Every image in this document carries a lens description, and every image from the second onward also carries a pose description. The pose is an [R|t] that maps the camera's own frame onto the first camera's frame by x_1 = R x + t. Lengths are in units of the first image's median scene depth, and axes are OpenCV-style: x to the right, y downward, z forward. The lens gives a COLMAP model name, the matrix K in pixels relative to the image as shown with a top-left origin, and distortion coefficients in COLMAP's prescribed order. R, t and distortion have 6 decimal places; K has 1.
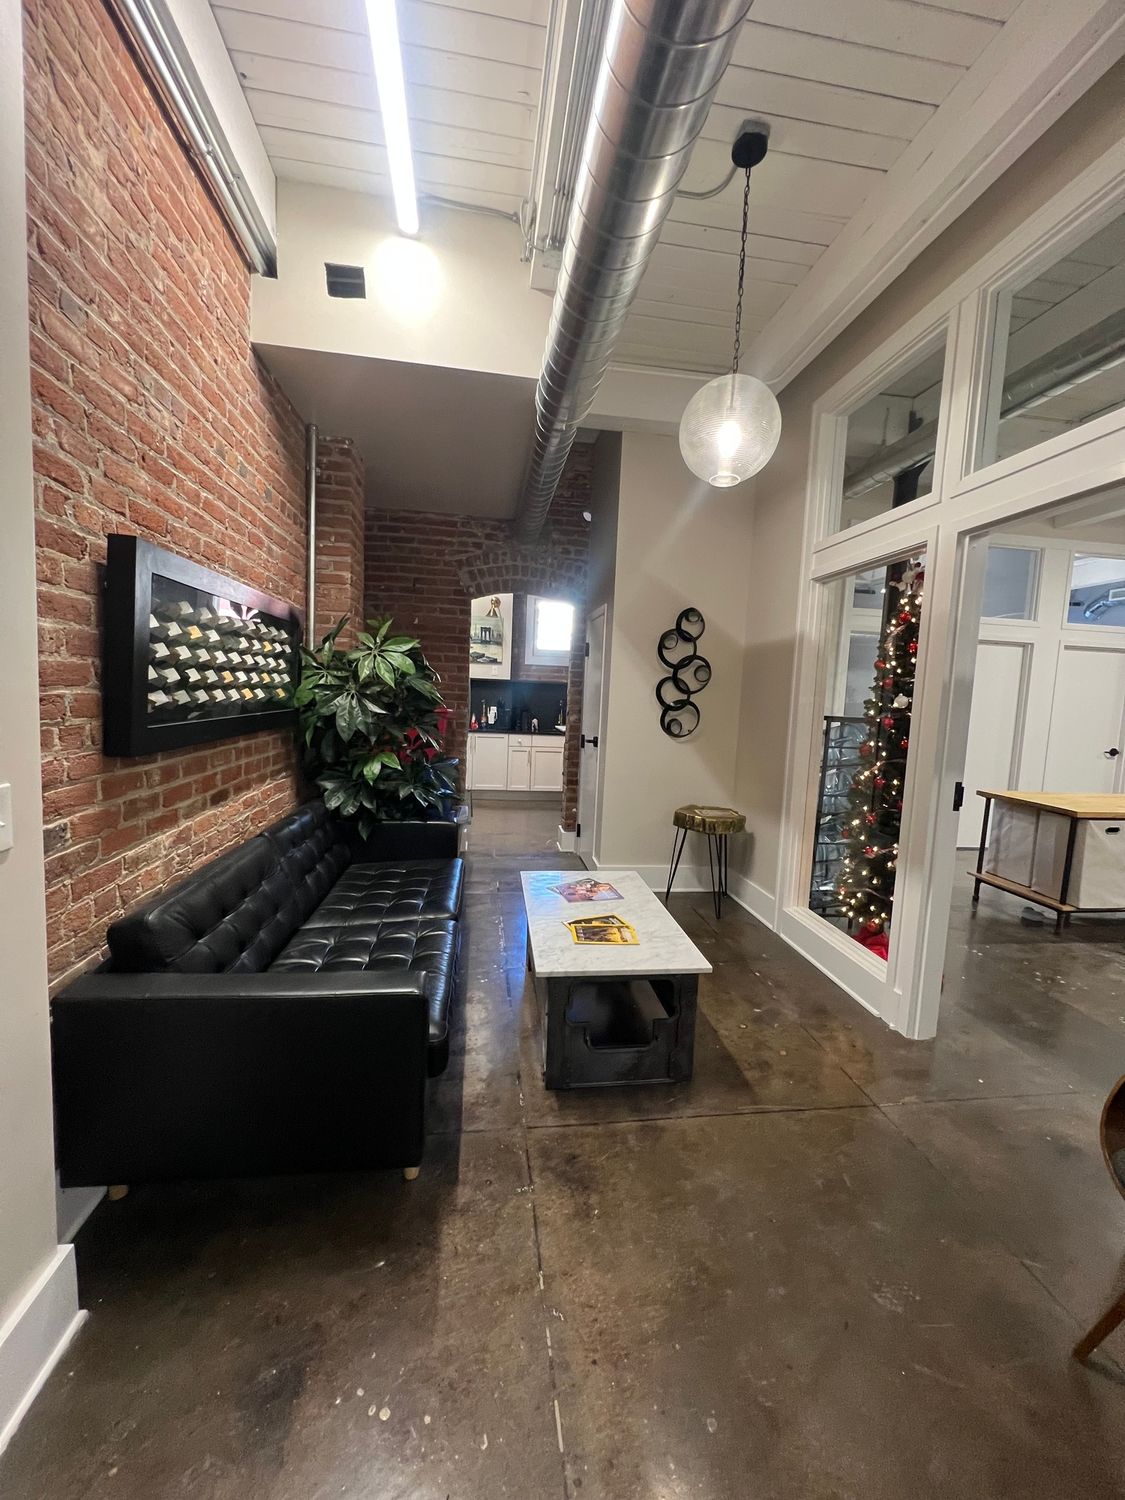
lens RADIAL K [[599.9, 0, 563.6], [0, 599.9, 749.7], [0, 0, 1]] dist [-0.002447, -0.000114]
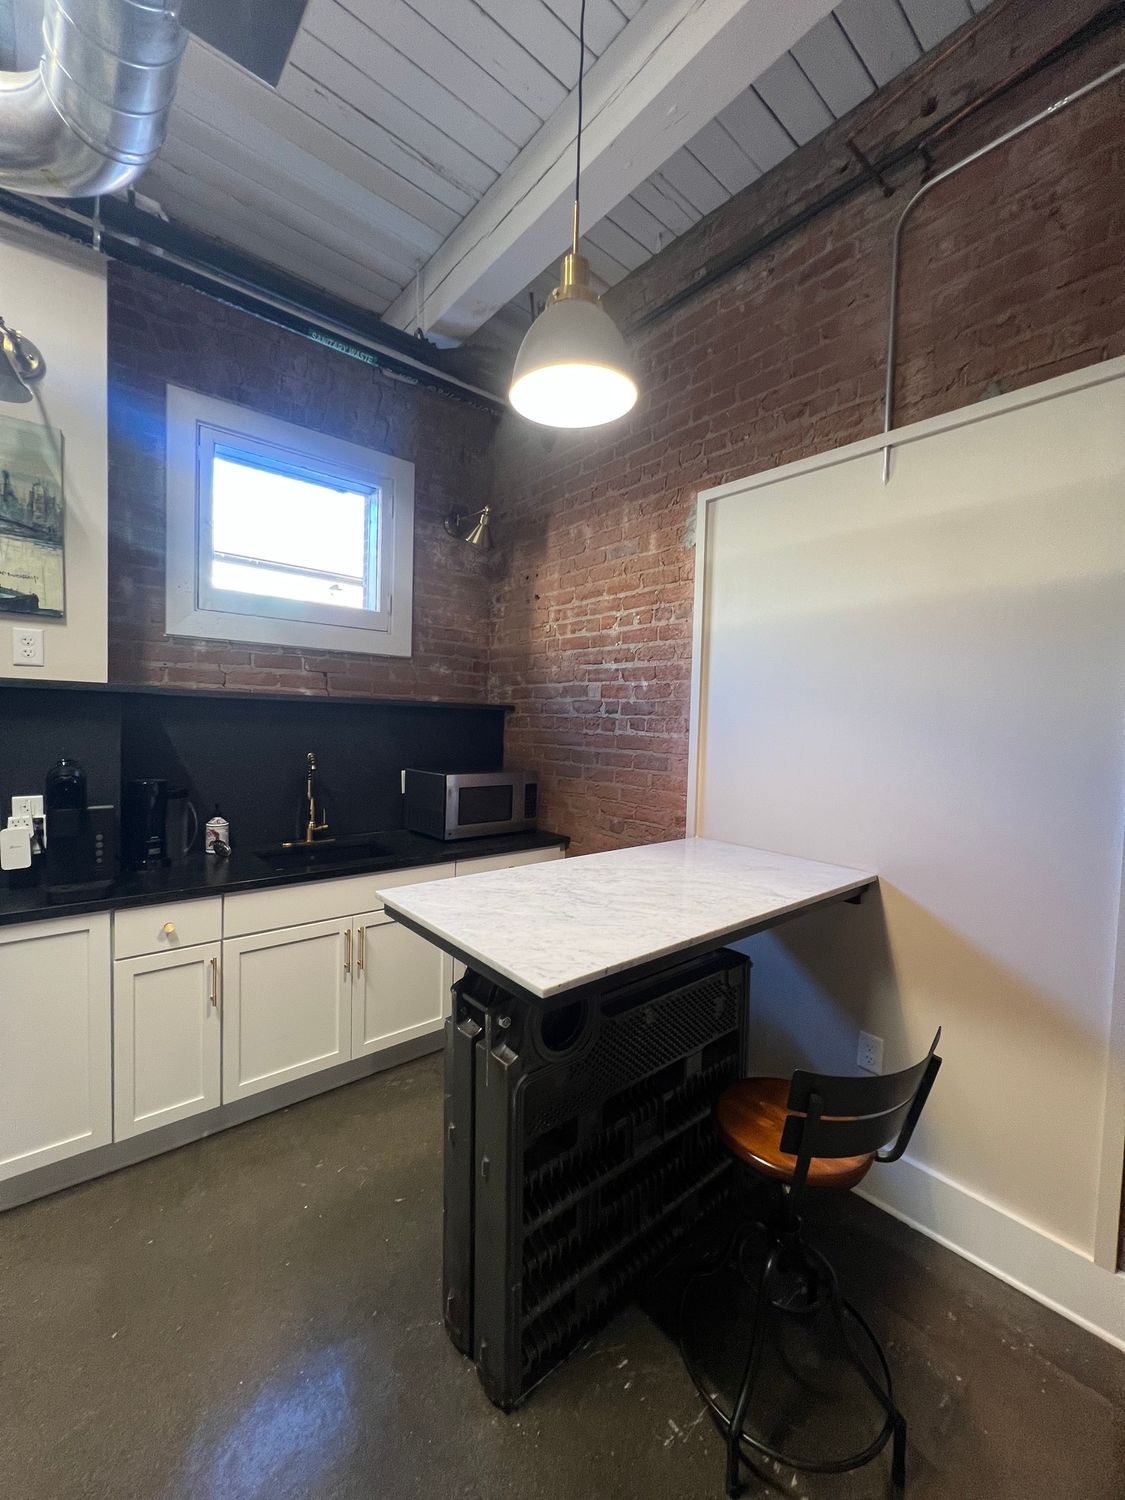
lens RADIAL K [[599.9, 0, 558.8], [0, 599.9, 743.9], [0, 0, 1]] dist [-0.002447, -0.000114]
pose [[0.847837, -0.039571, 0.528778, -0.062458], [0.058232, 0.998128, -0.018674, -0.075821], [-0.527049, 0.046624, 0.848555, 0.685413]]
